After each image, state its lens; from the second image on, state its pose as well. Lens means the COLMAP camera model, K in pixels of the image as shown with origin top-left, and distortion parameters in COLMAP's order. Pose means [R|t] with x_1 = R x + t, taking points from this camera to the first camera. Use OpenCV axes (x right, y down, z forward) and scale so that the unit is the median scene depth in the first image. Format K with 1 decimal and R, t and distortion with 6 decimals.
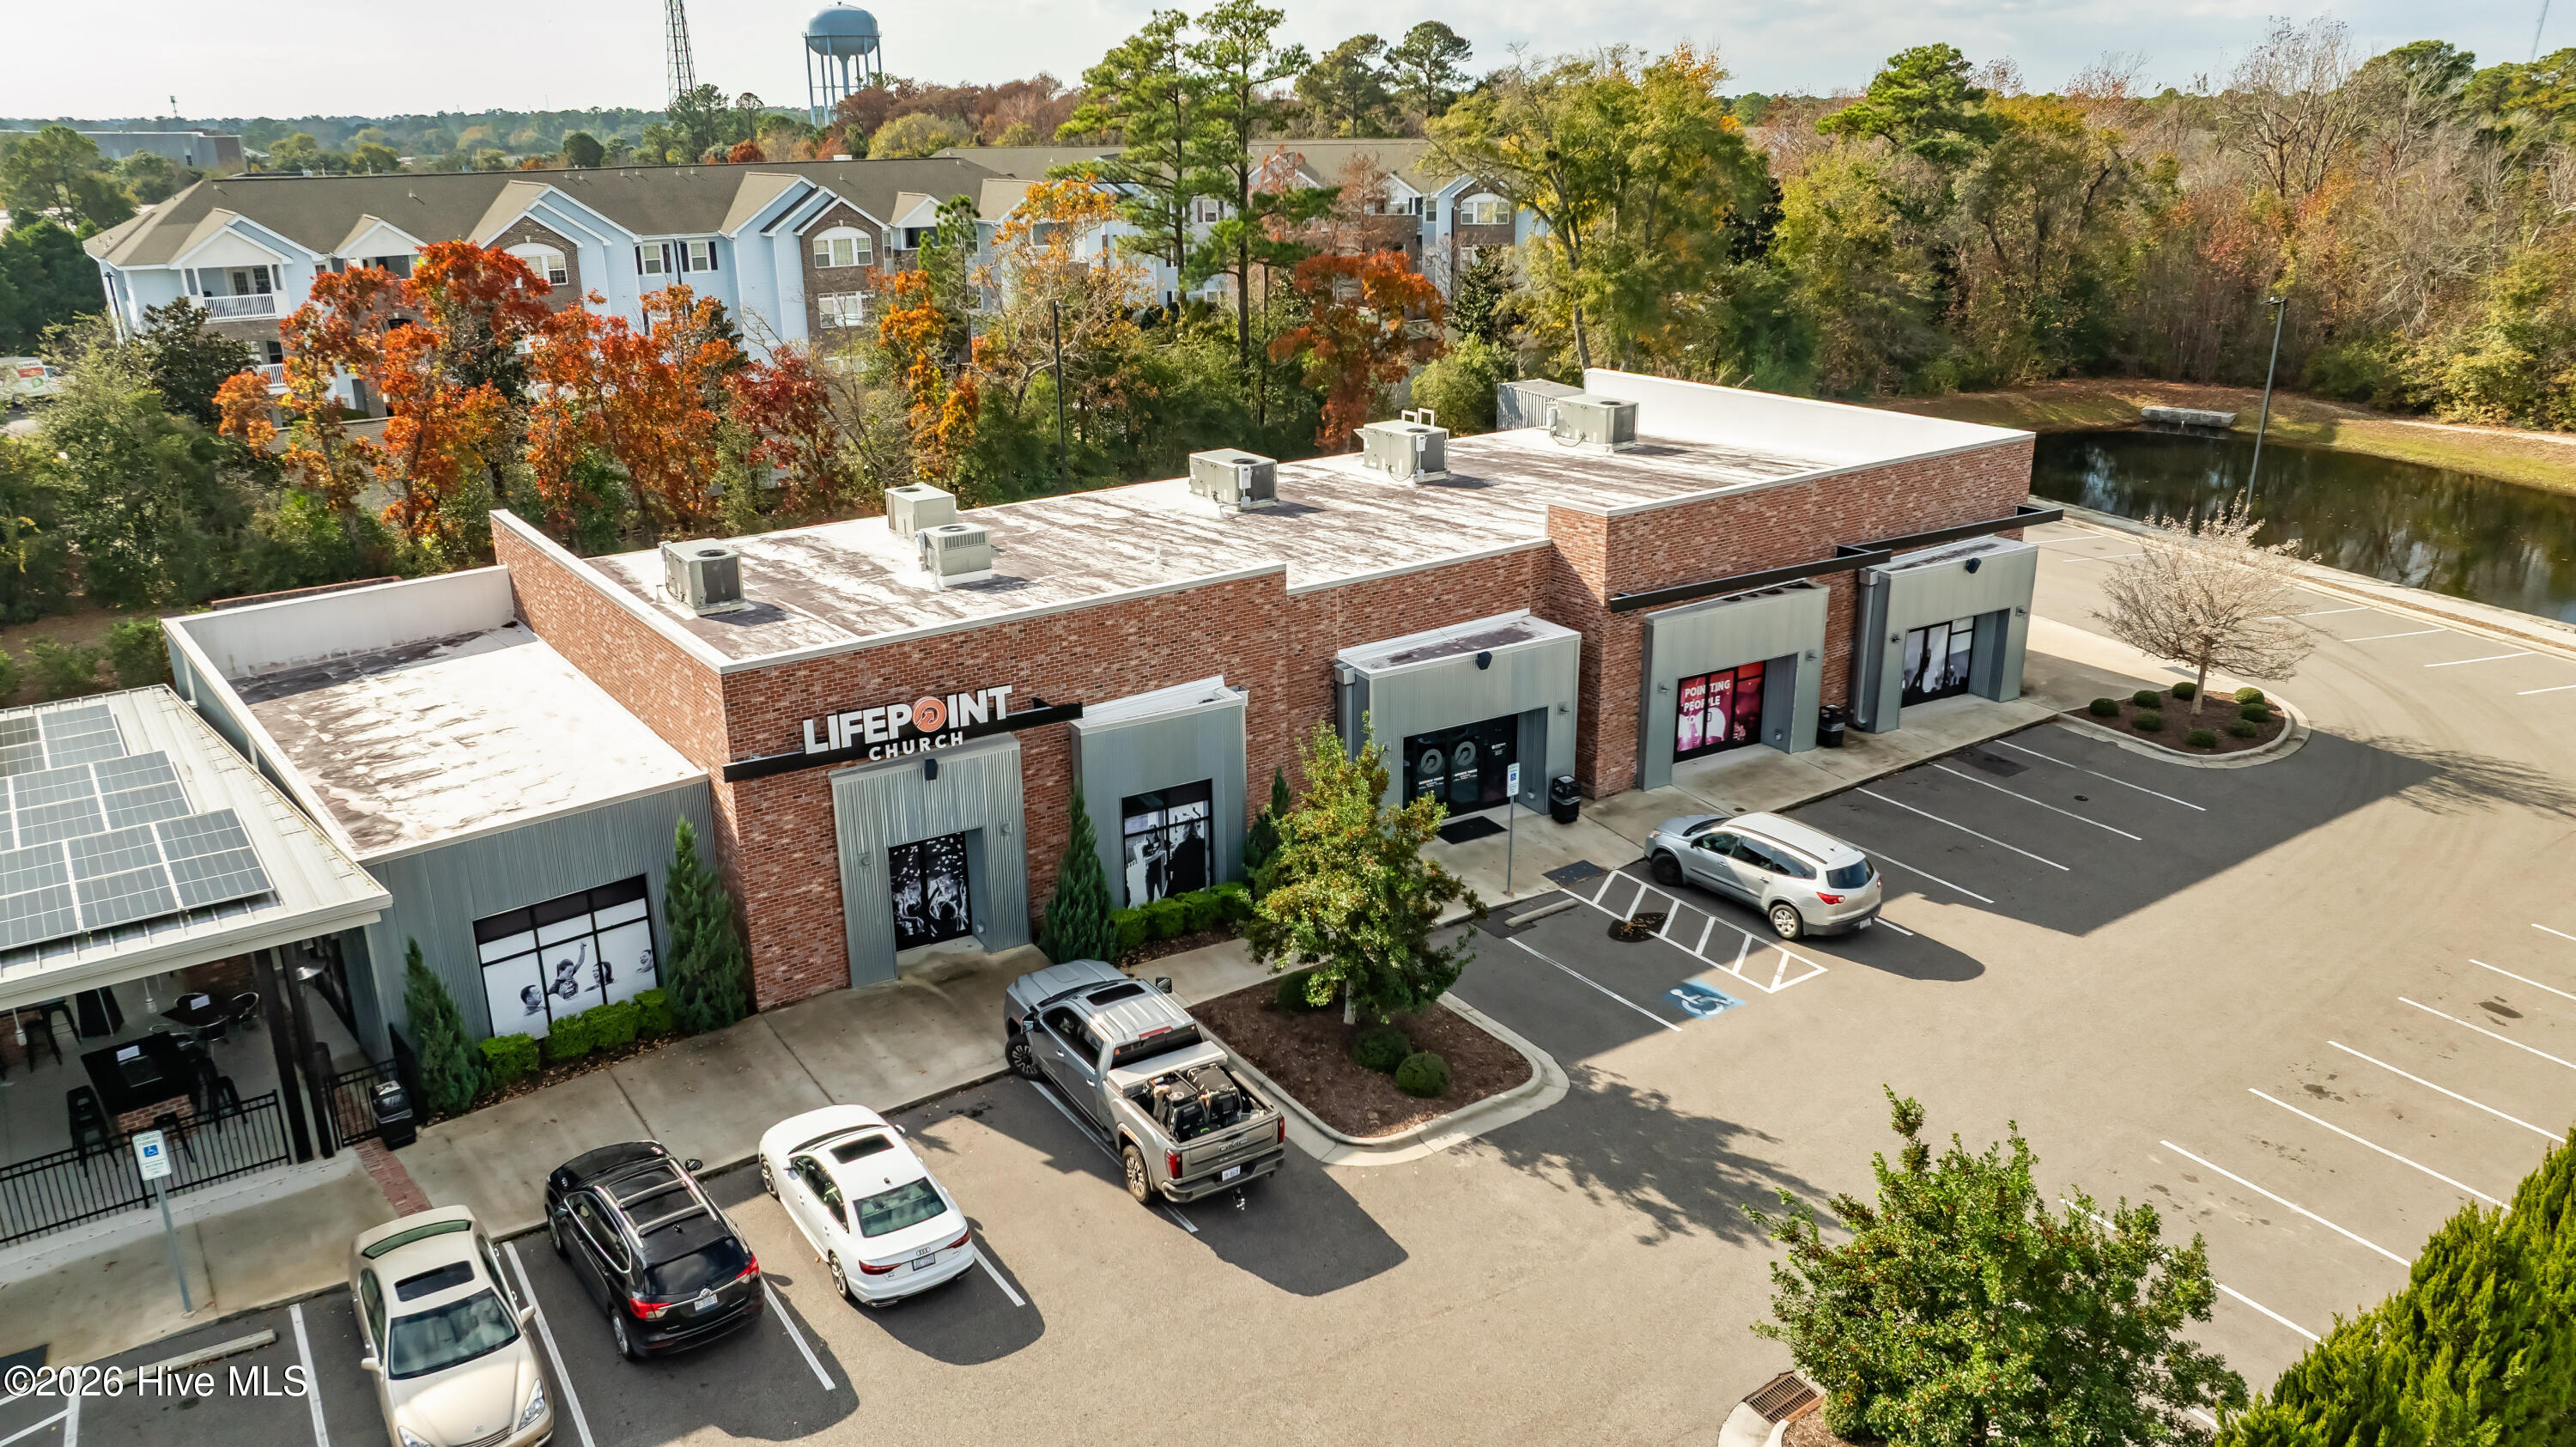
lens RADIAL K [[1815.8, 0, 1279.1], [0, 1815.8, 726.2], [0, 0, 1]] dist [-0.028830, 0.018676]
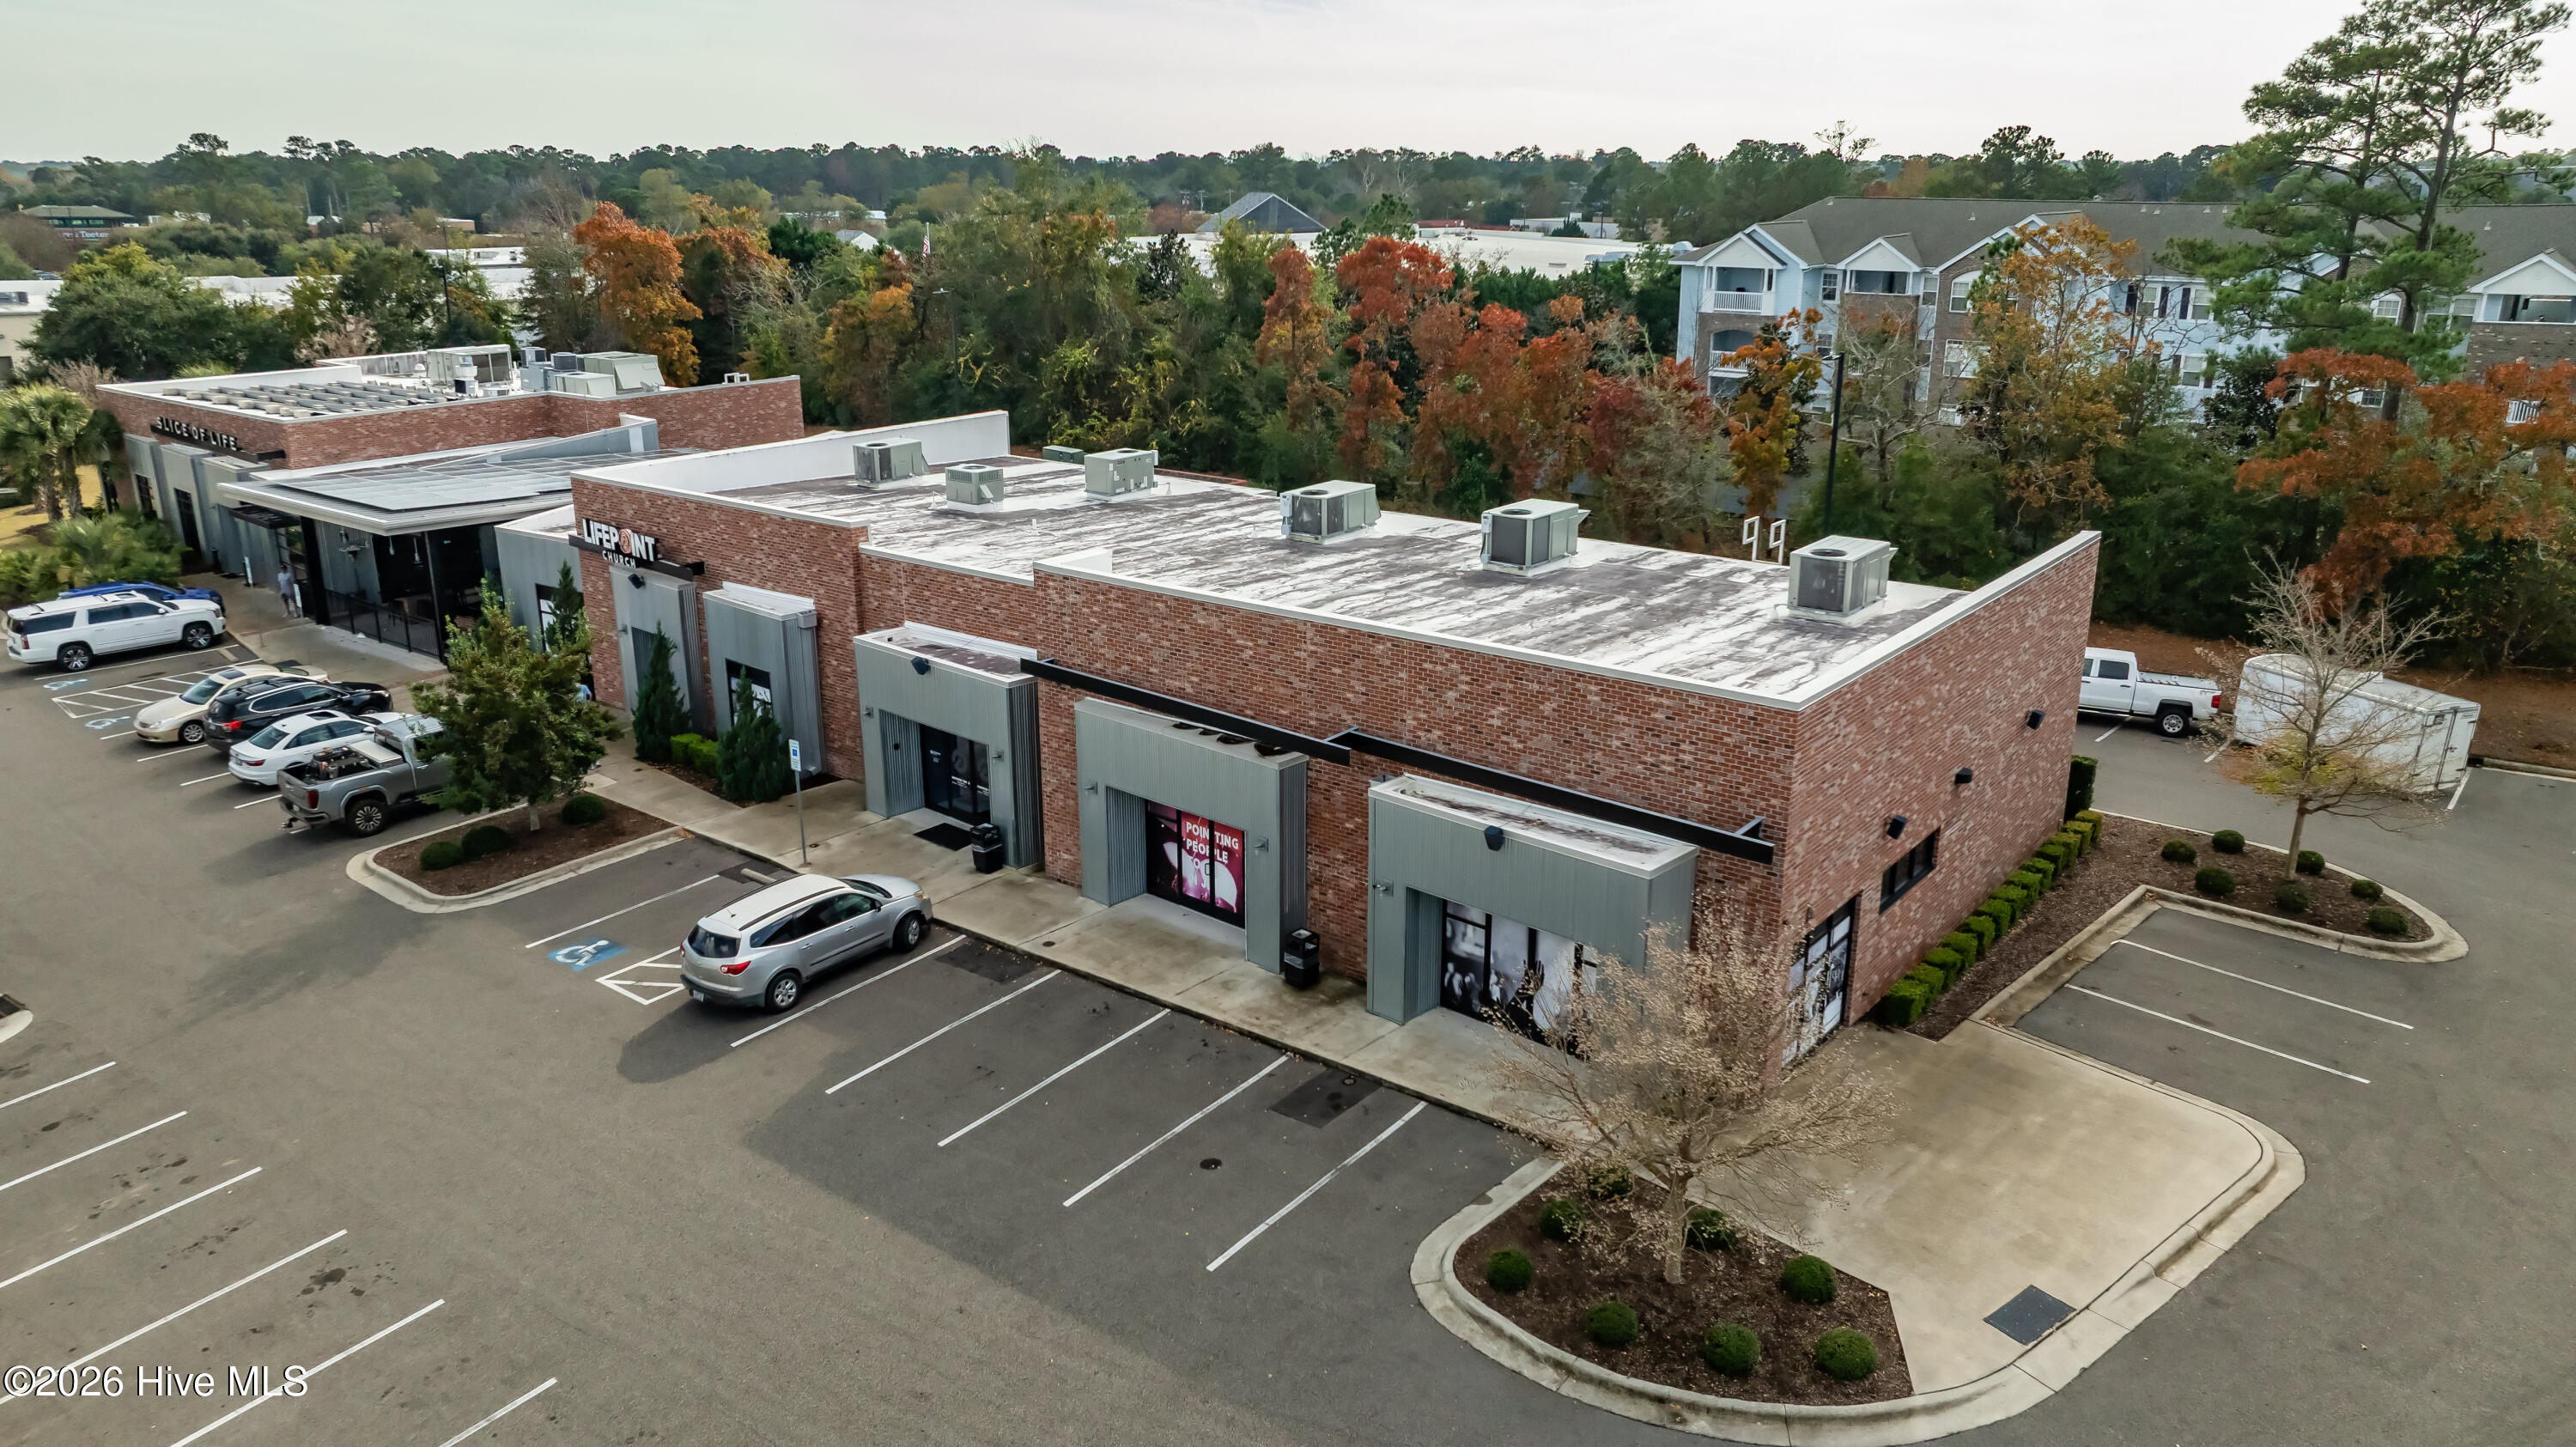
lens RADIAL K [[1815.8, 0, 1284.7], [0, 1815.8, 723.8], [0, 0, 1]] dist [-0.028830, 0.018676]
pose [[0.283515, 0.295111, -0.912430, 1.181645], [-0.312607, 0.927939, 0.202992, -0.294517], [0.906585, 0.227681, 0.355338, 0.886317]]
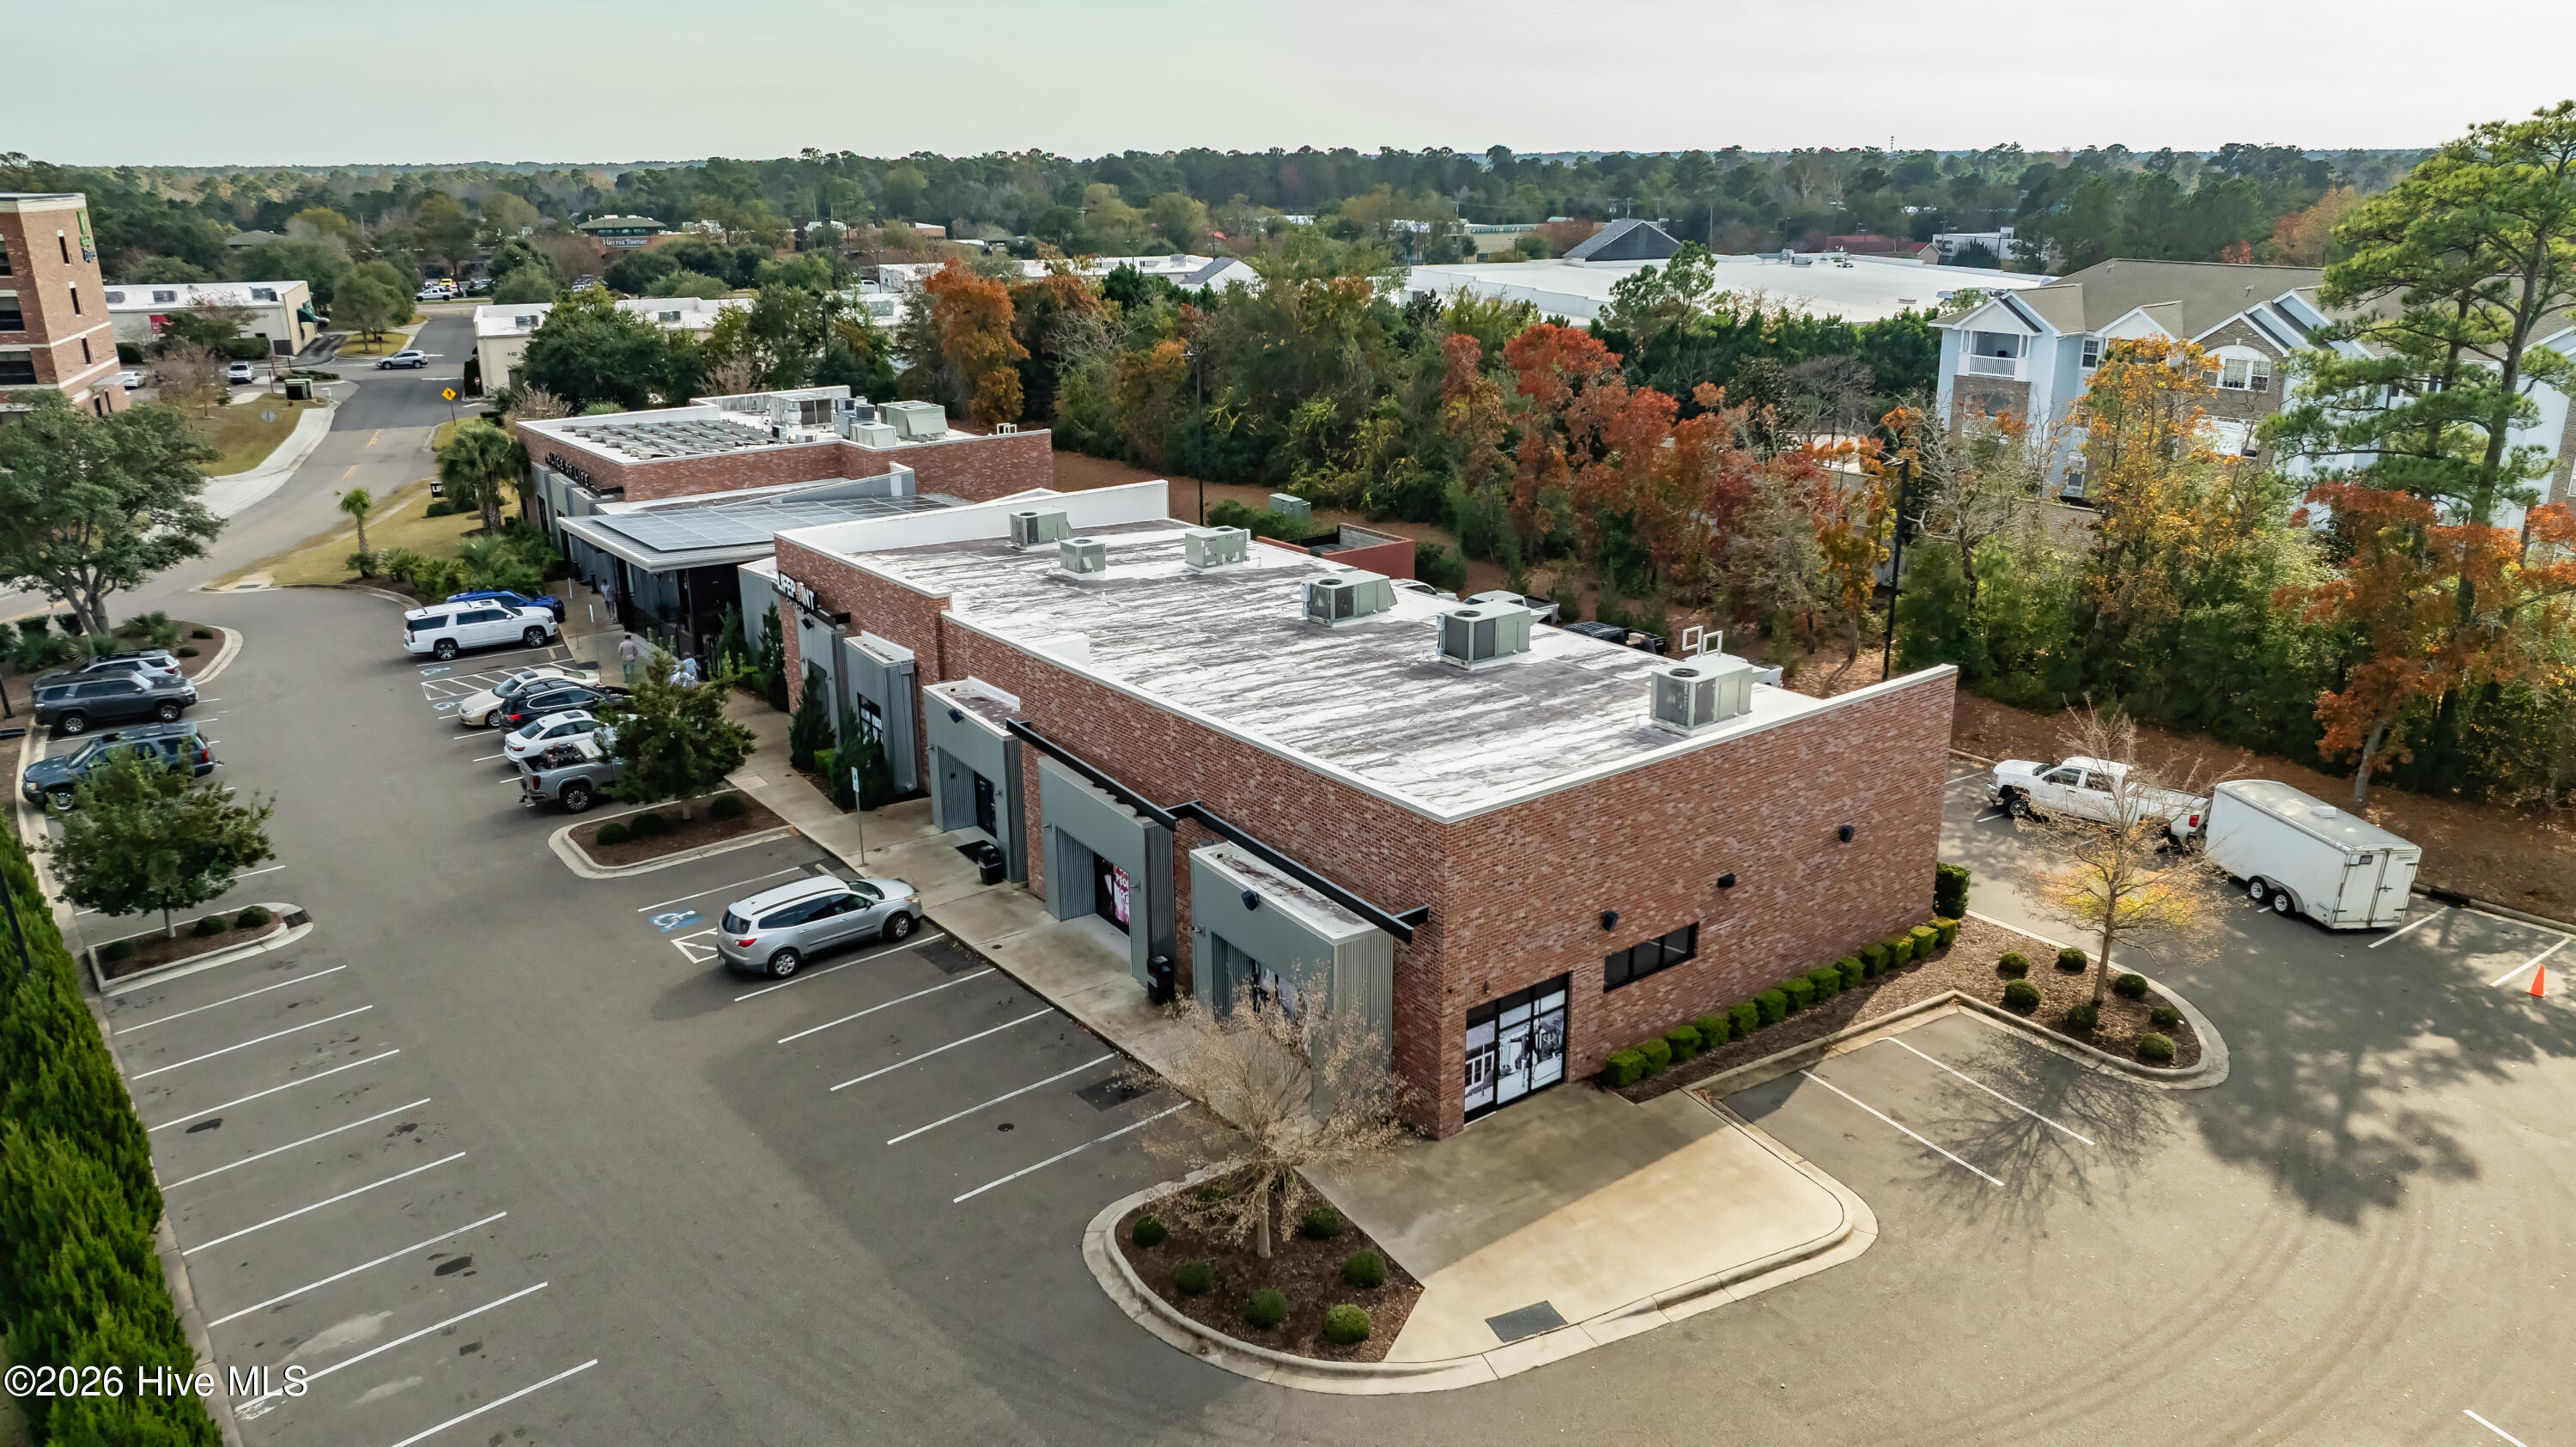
lens RADIAL K [[1815.8, 0, 1282.8], [0, 1815.8, 726.8], [0, 0, 1]] dist [-0.028830, 0.018676]
pose [[0.034165, 0.312478, -0.949311, 1.428114], [-0.316392, 0.904392, 0.286305, -0.500128], [0.948013, 0.290573, 0.129764, 1.125260]]
